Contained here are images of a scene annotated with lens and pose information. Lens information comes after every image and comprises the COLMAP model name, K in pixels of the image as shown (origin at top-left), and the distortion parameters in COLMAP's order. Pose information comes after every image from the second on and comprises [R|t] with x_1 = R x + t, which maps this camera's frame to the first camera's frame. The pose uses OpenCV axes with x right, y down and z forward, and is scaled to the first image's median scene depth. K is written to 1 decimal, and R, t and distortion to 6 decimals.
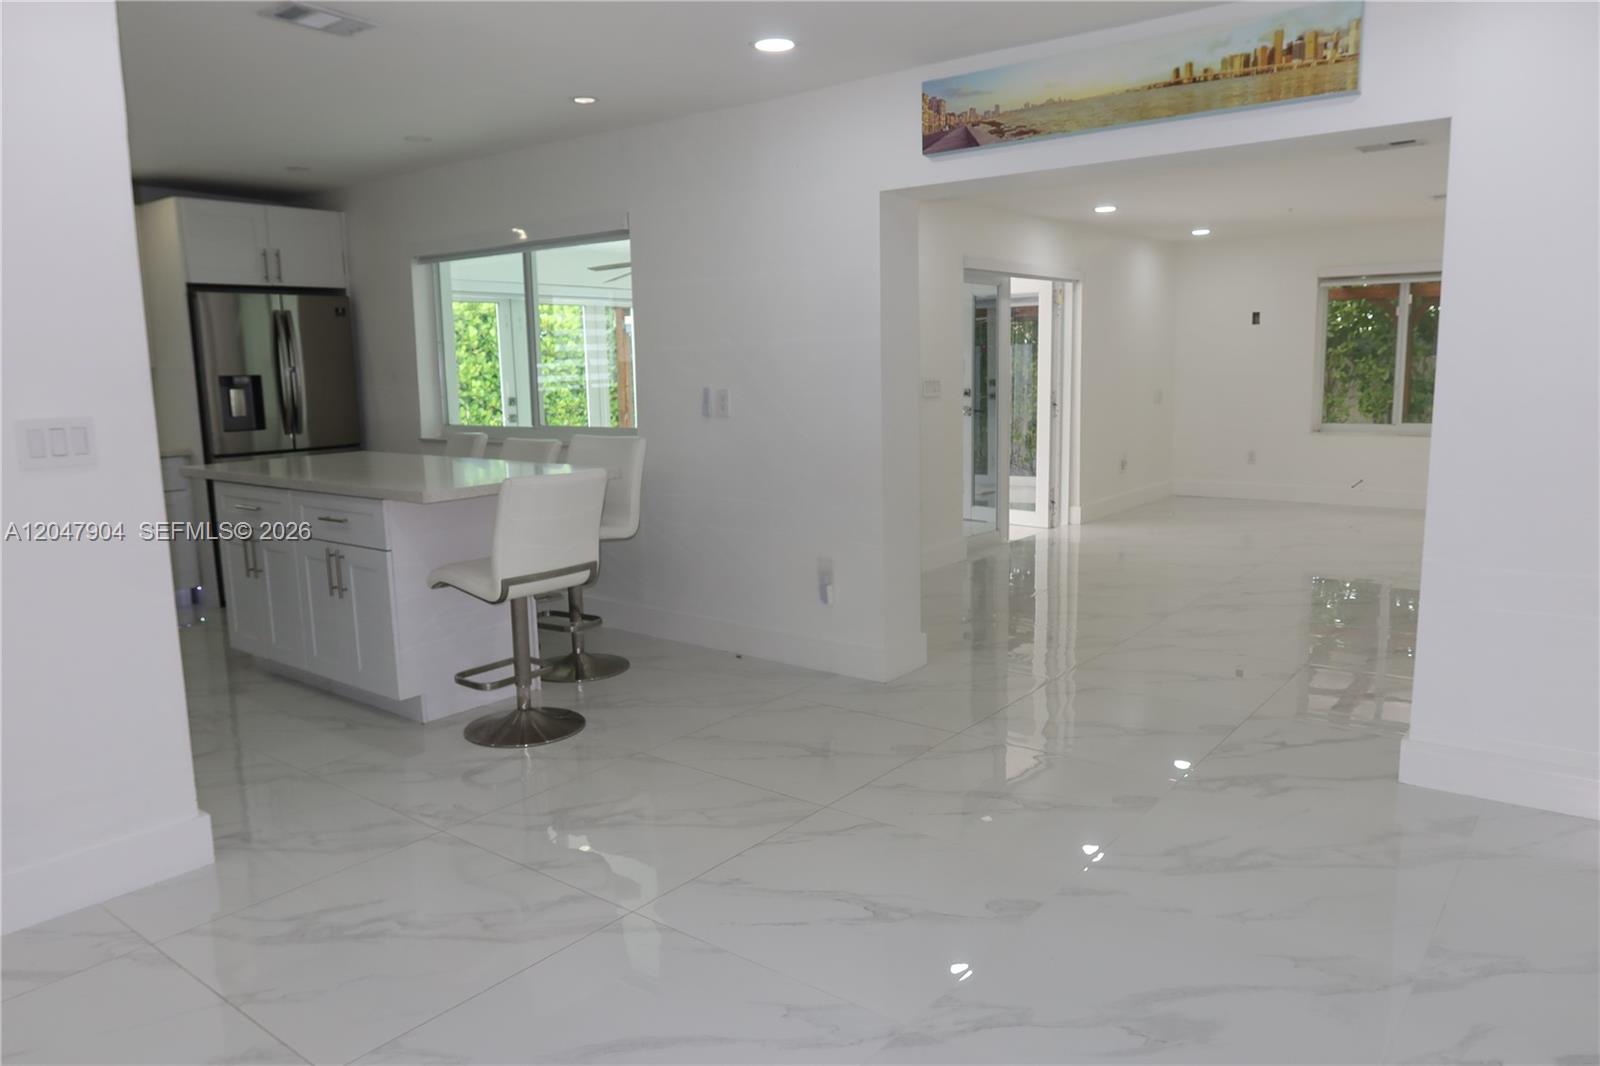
lens RADIAL K [[1103.1, 0, 795.3], [0, 1103.1, 535.8], [0, 0, 1]] dist [-0.040594, 0.038428]
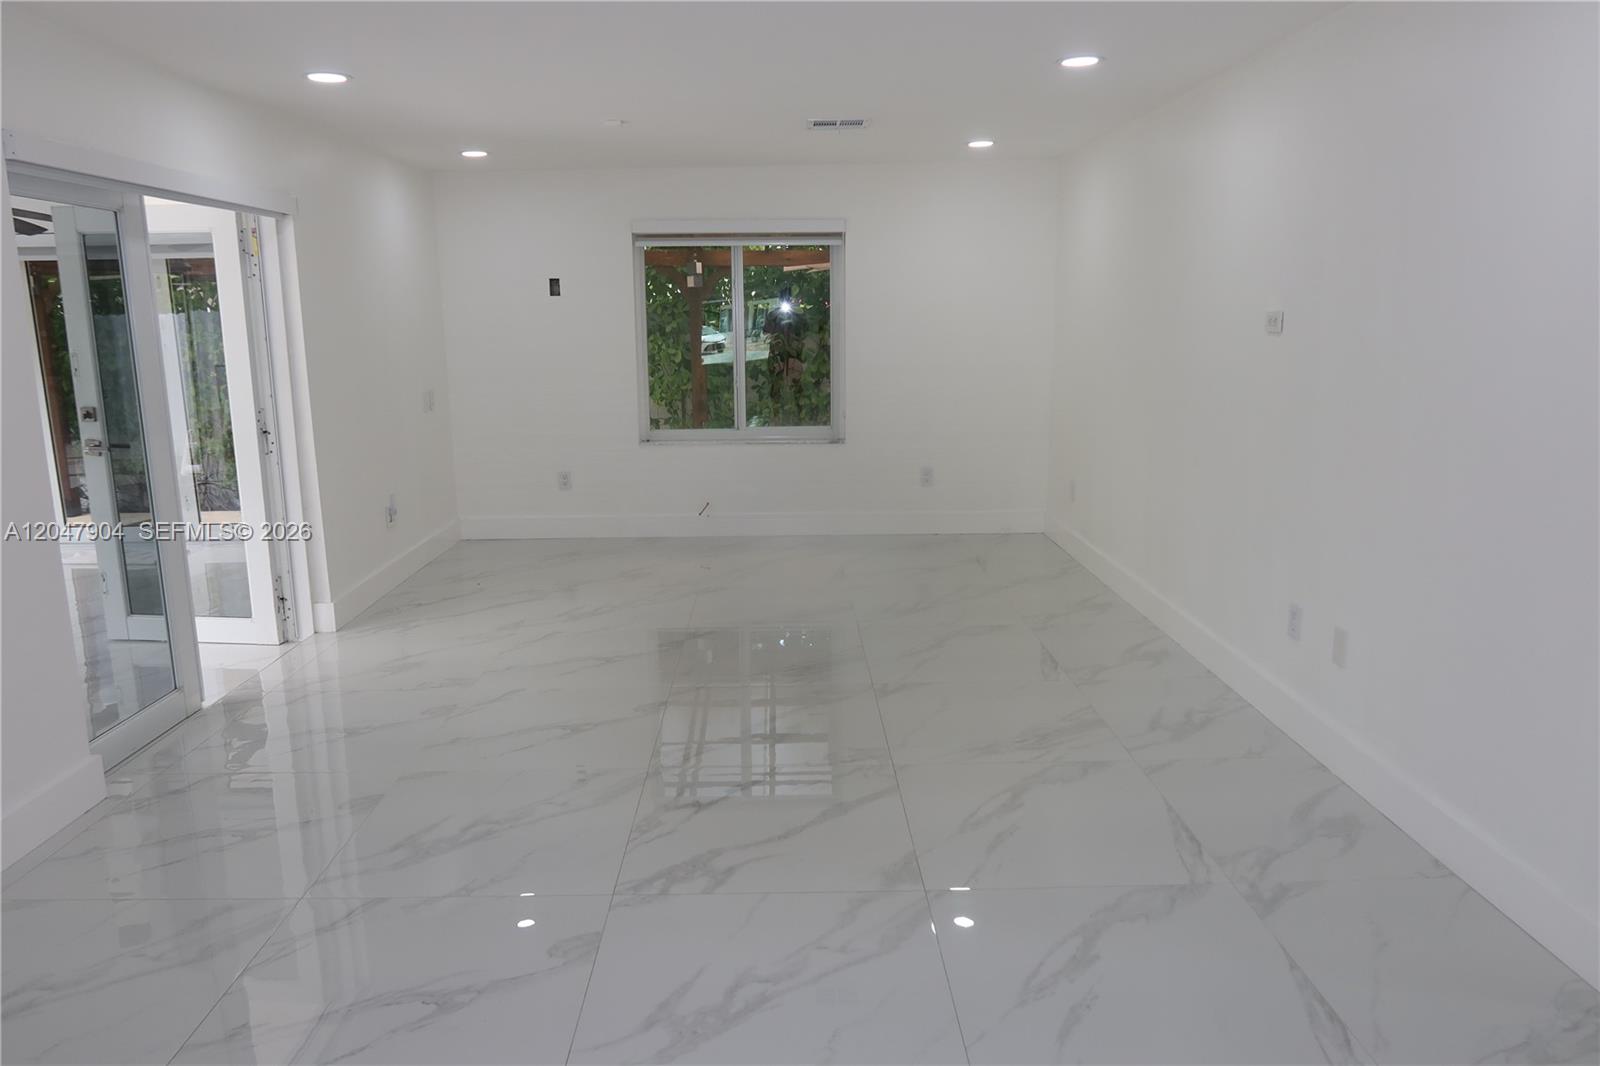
lens RADIAL K [[1103.1, 0, 795.3], [0, 1103.1, 535.8], [0, 0, 1]] dist [-0.040594, 0.038428]
pose [[0.776455, -0.111978, 0.620144, 0.089647], [0.091687, 0.993688, 0.064631, -0.076840], [-0.623467, 0.006676, 0.781821, 0.379258]]
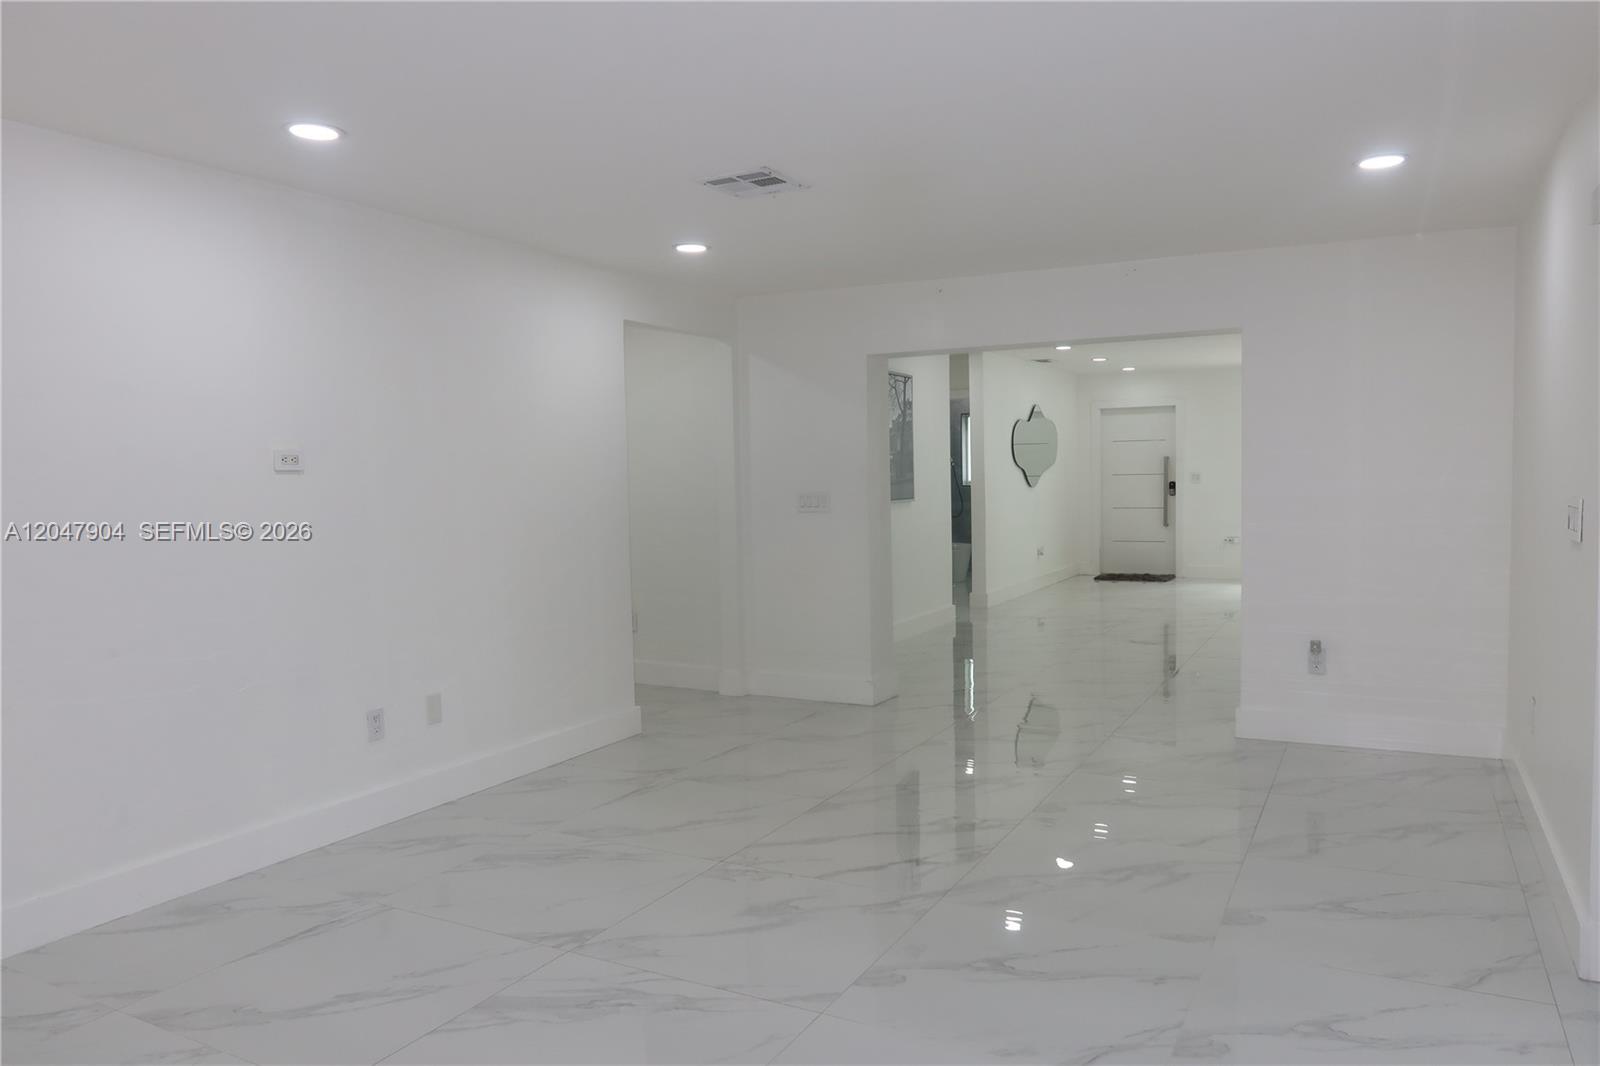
lens RADIAL K [[1103.1, 0, 795.3], [0, 1103.1, 535.8], [0, 0, 1]] dist [-0.040594, 0.038428]
pose [[-0.987678, 0.049091, -0.148598, 0.511266], [0.015971, 0.976188, 0.216339, -0.220744], [0.155680, 0.211300, -0.964944, 1.345403]]
